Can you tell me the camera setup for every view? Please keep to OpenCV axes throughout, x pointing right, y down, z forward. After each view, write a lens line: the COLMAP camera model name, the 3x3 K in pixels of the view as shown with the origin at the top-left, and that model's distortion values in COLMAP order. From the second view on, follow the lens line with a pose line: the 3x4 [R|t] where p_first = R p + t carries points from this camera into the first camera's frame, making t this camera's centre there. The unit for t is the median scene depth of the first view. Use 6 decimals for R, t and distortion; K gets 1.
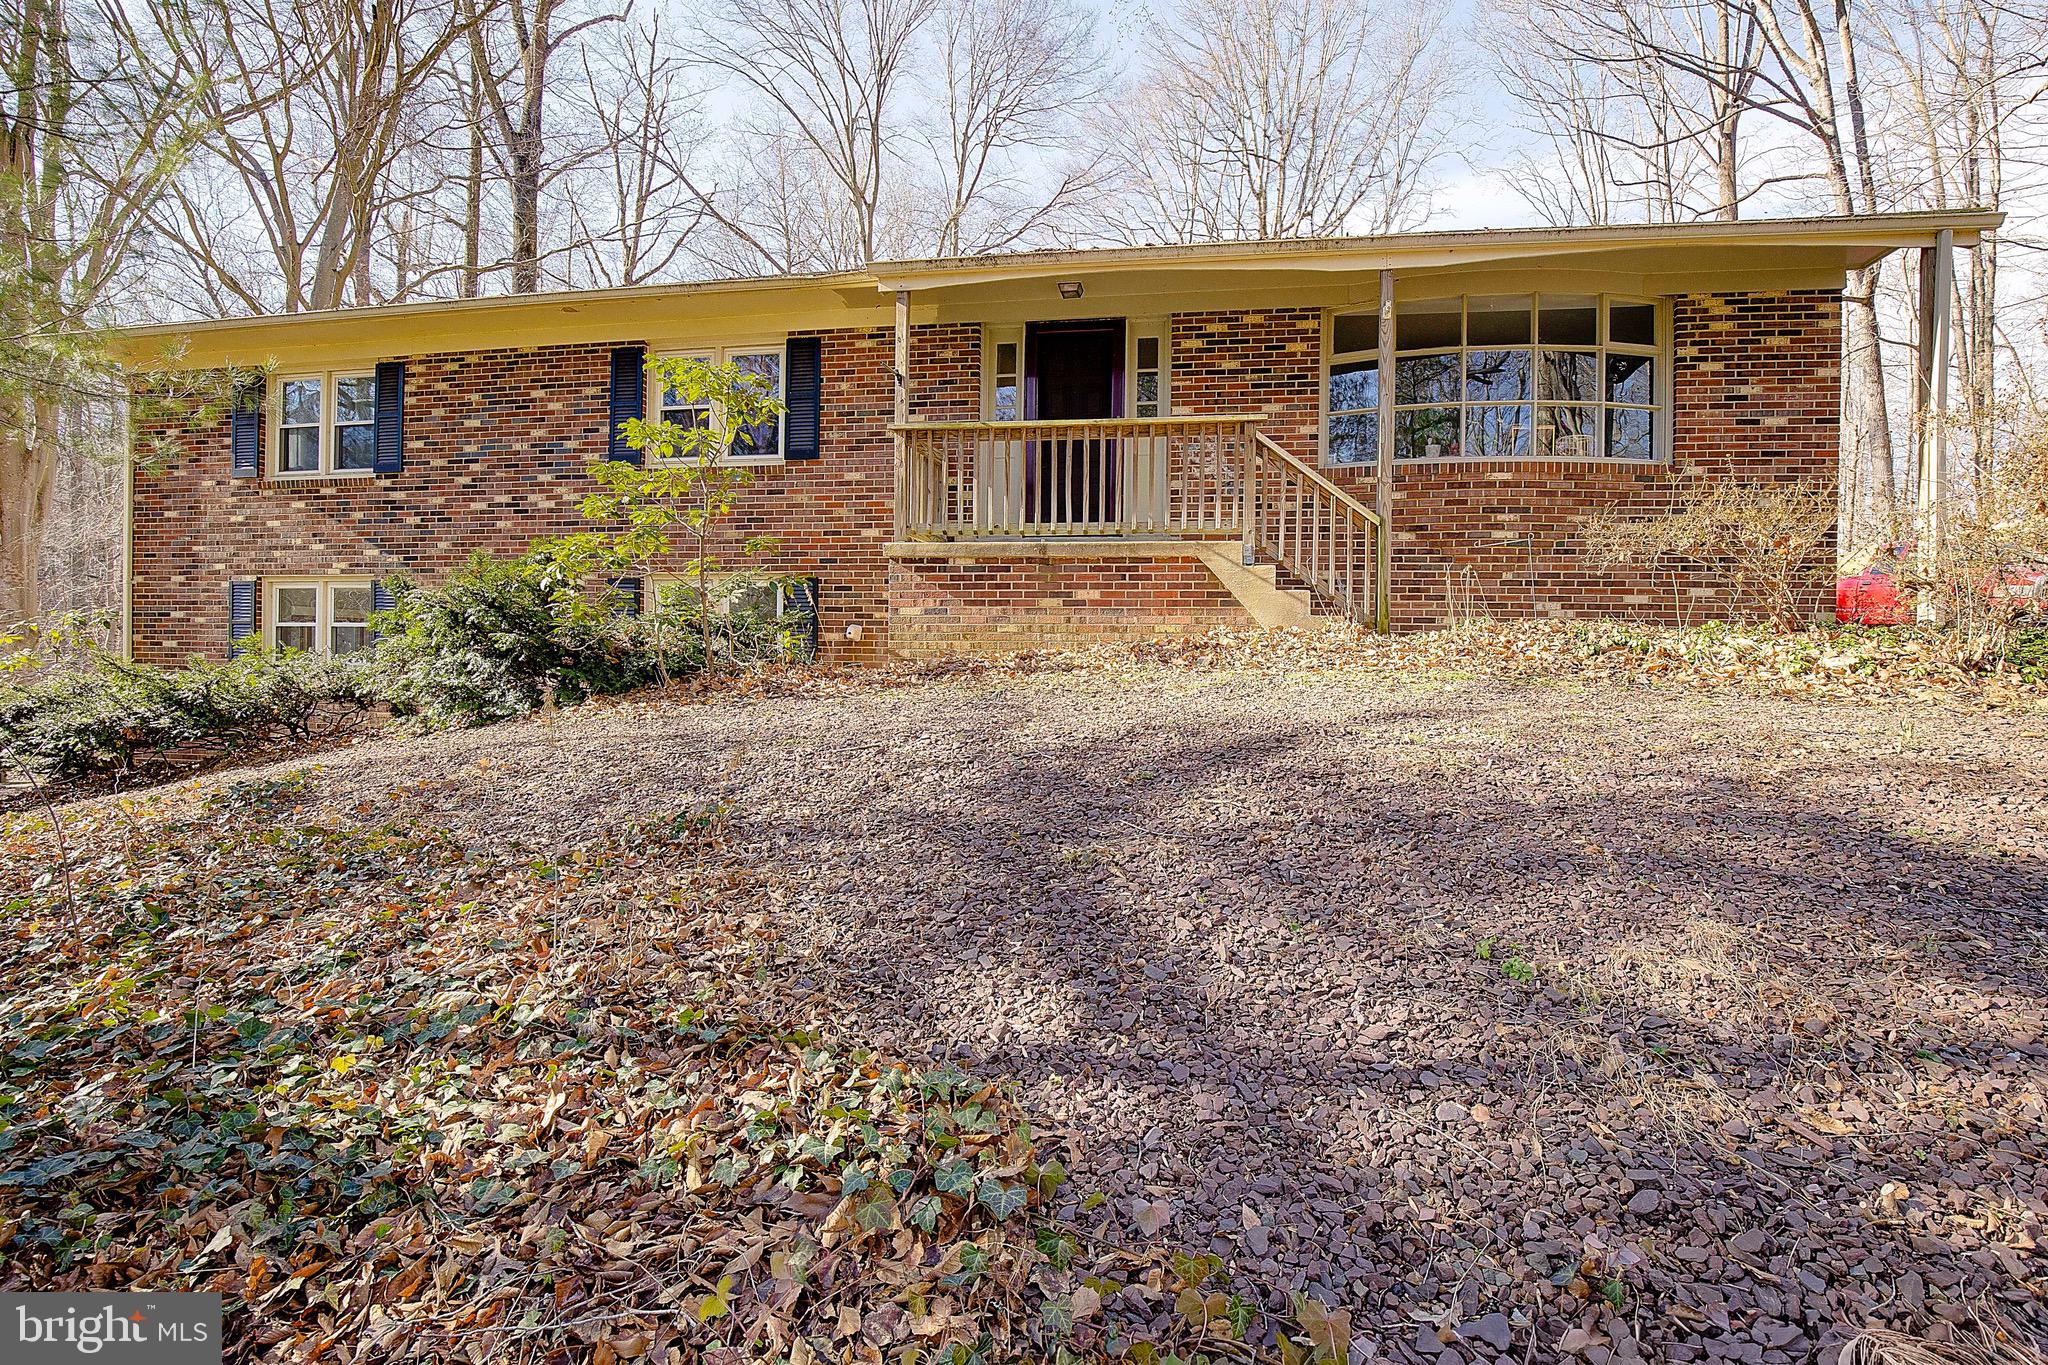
lens RADIAL K [[960.1, 0, 1024.0], [0, 960.1, 682.5], [0, 0, 1]] dist [-0.037318, 0.000756]
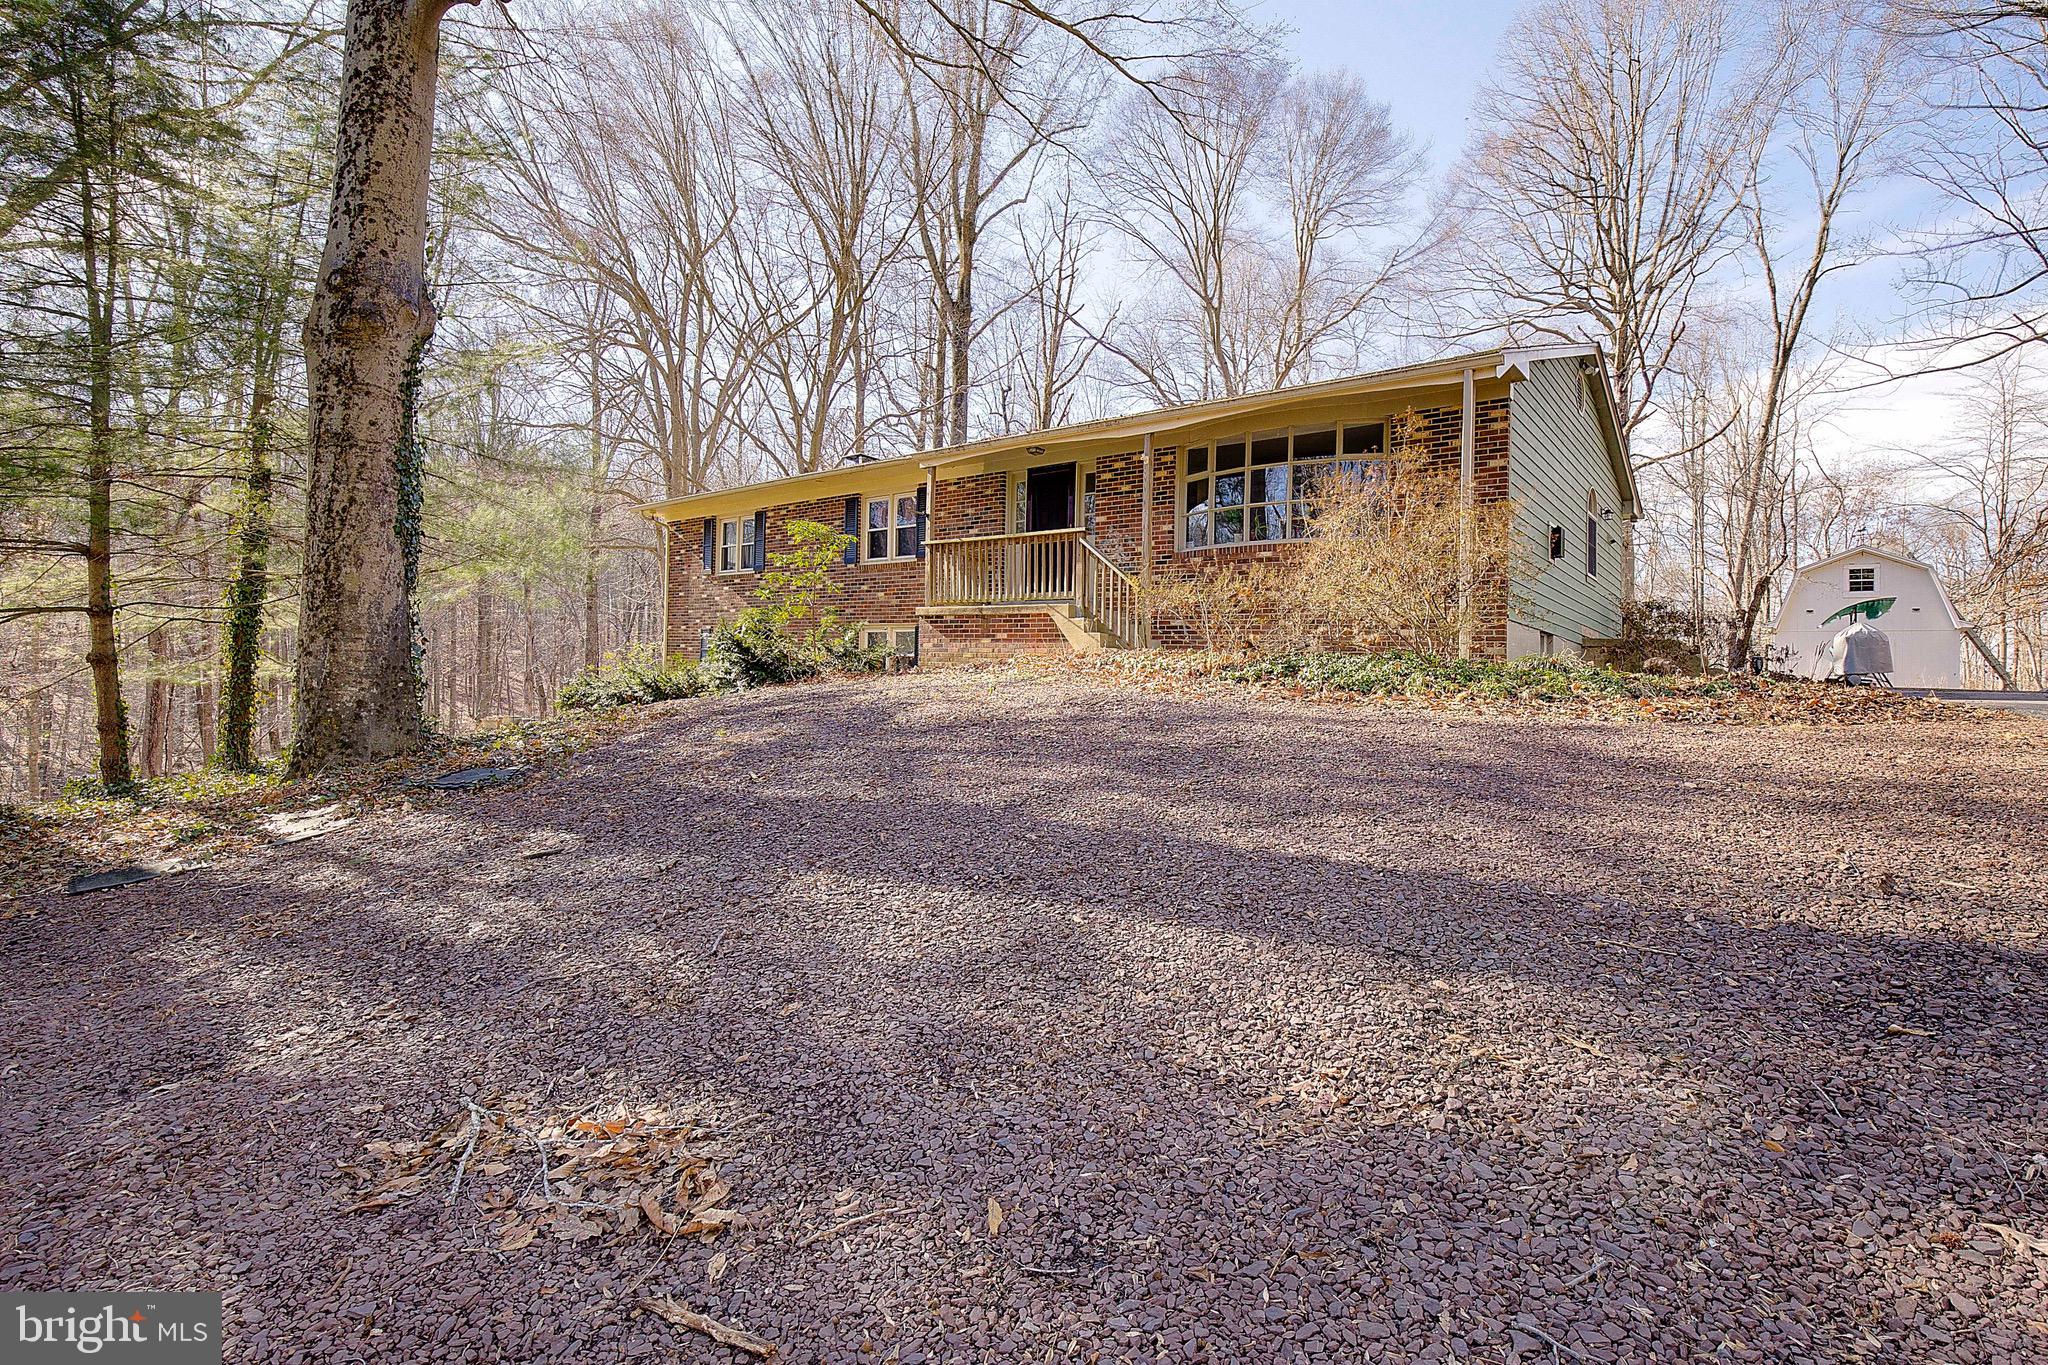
lens RADIAL K [[935.3, 0, 1033.6], [0, 935.3, 703.8], [0, 0, 1]] dist [-0.042708, 0.009579]
pose [[0.865791, 0.035723, -0.499130, 0.856355], [-0.044997, 0.998966, -0.006555, 0.035164], [0.498379, 0.028135, 0.866503, -0.381814]]
